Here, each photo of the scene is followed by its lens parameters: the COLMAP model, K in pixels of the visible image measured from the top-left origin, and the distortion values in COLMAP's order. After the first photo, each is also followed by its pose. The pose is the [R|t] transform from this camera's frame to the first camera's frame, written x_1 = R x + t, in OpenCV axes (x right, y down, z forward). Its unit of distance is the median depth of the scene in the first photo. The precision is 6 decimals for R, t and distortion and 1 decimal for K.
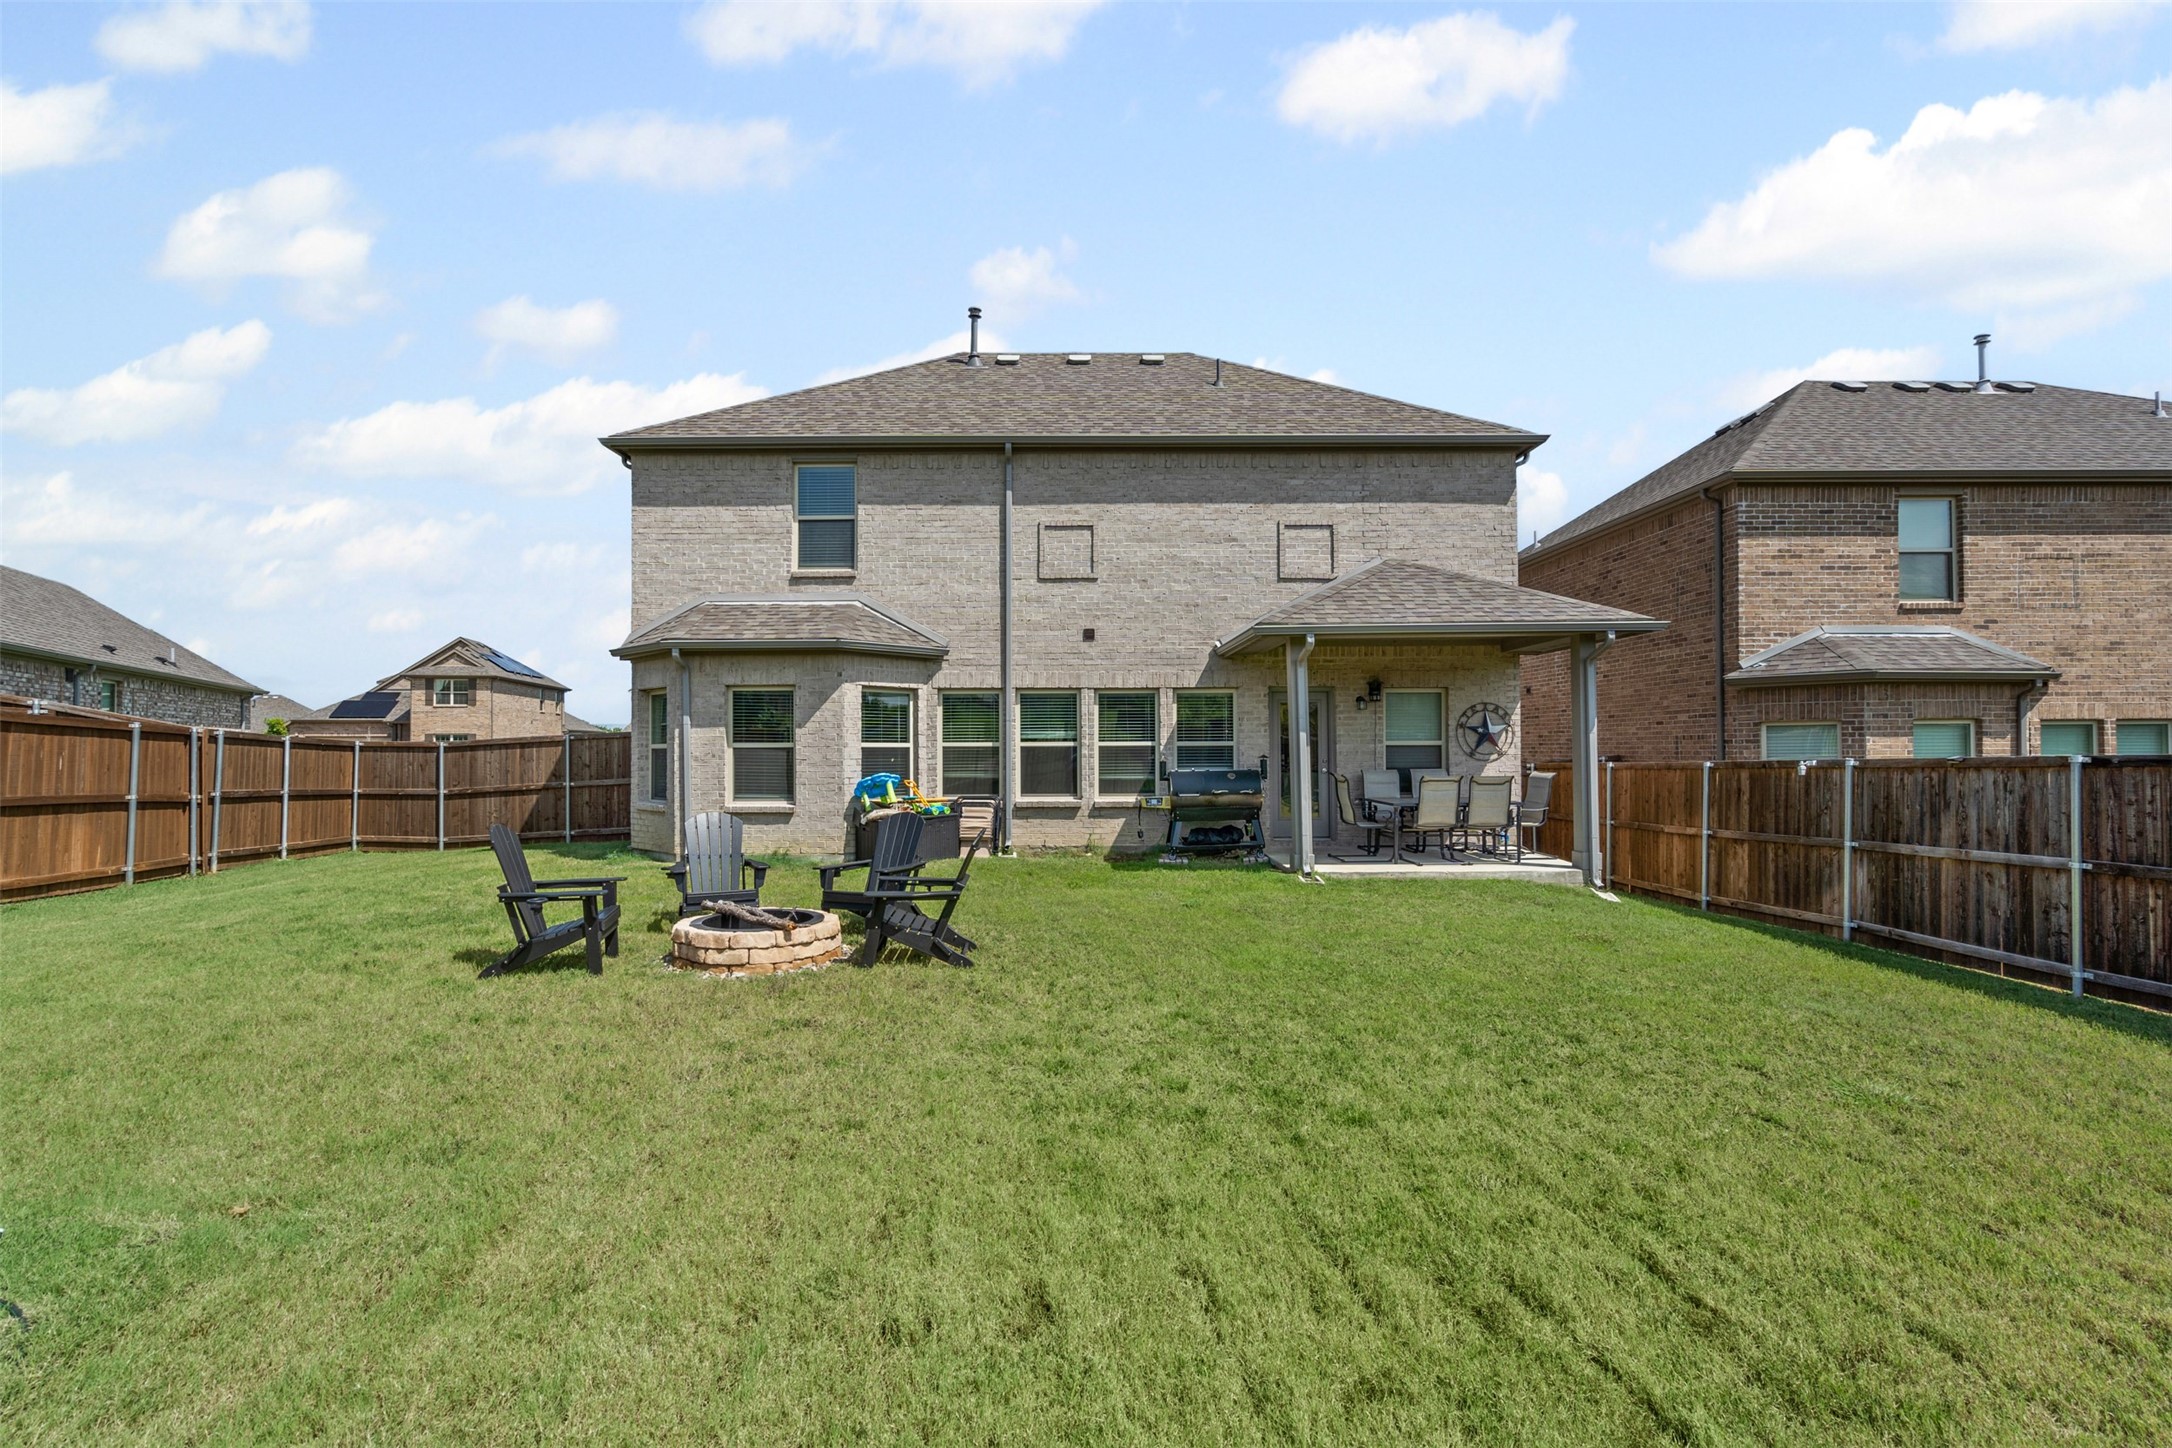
lens RADIAL K [[980.9, 0, 1086.0], [0, 980.9, 724.0], [0, 0, 1]] dist [-0.003033, 0.000540]
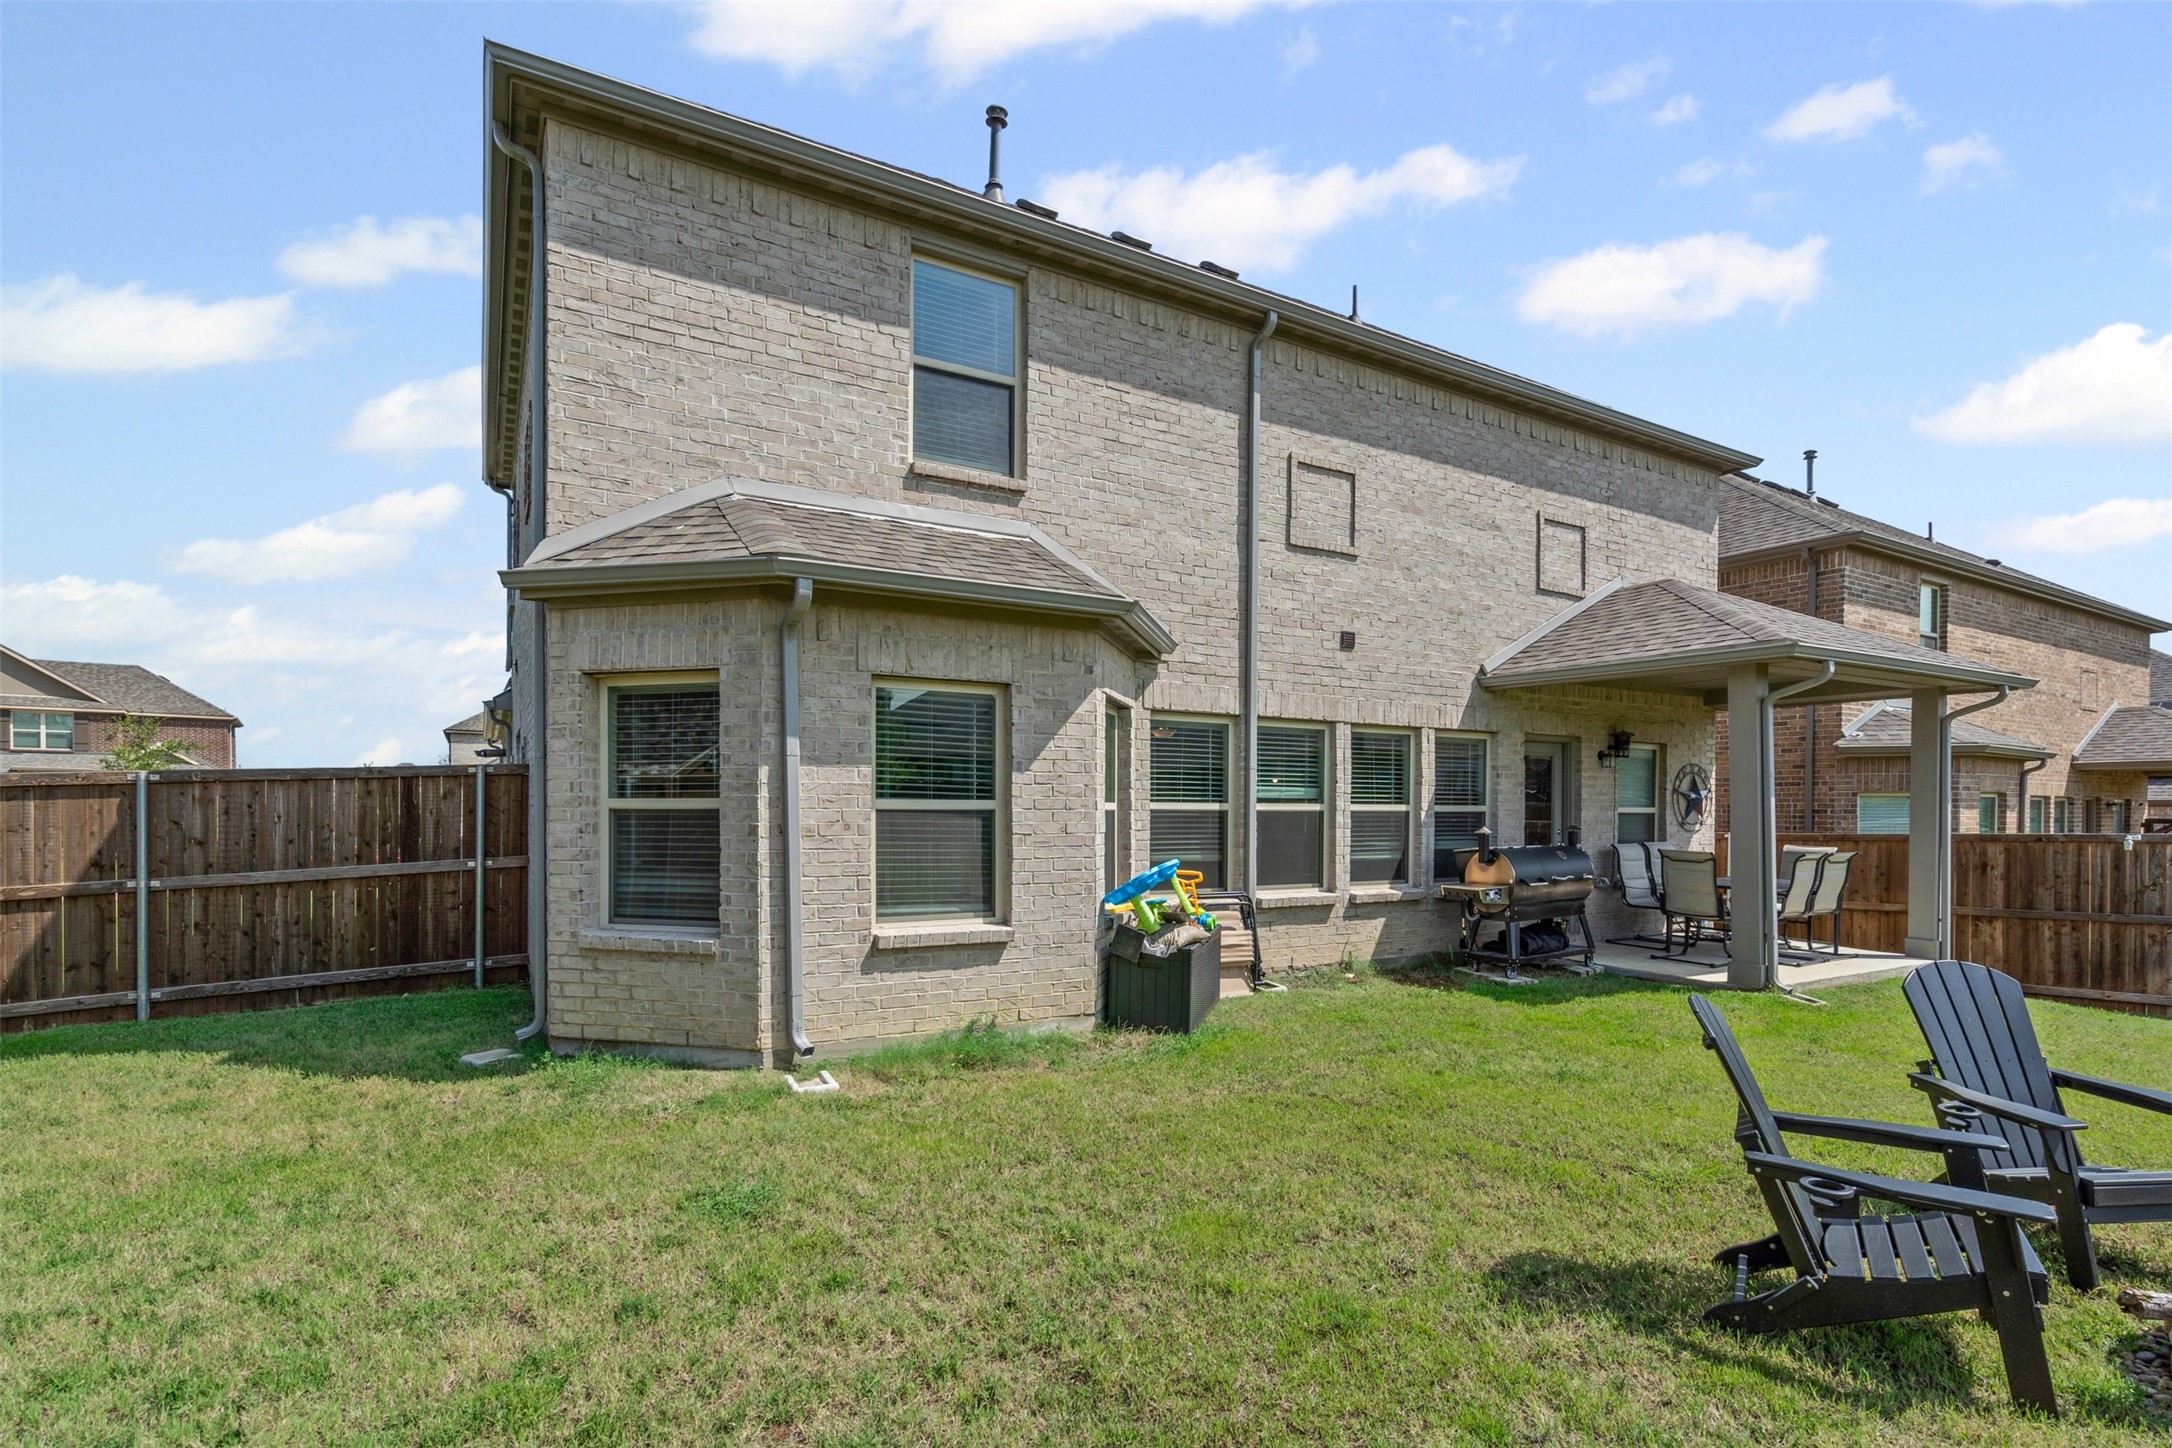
lens RADIAL K [[1018.0, 0, 1077.6], [0, 1018.0, 807.9], [0, 0, 1]] dist [-0.007294, 0.000051]
pose [[0.862438, 0.009518, 0.506073, -0.495094], [-0.022777, 0.999540, 0.020016, 0.010991], [-0.505650, -0.028790, 0.862258, 0.503504]]
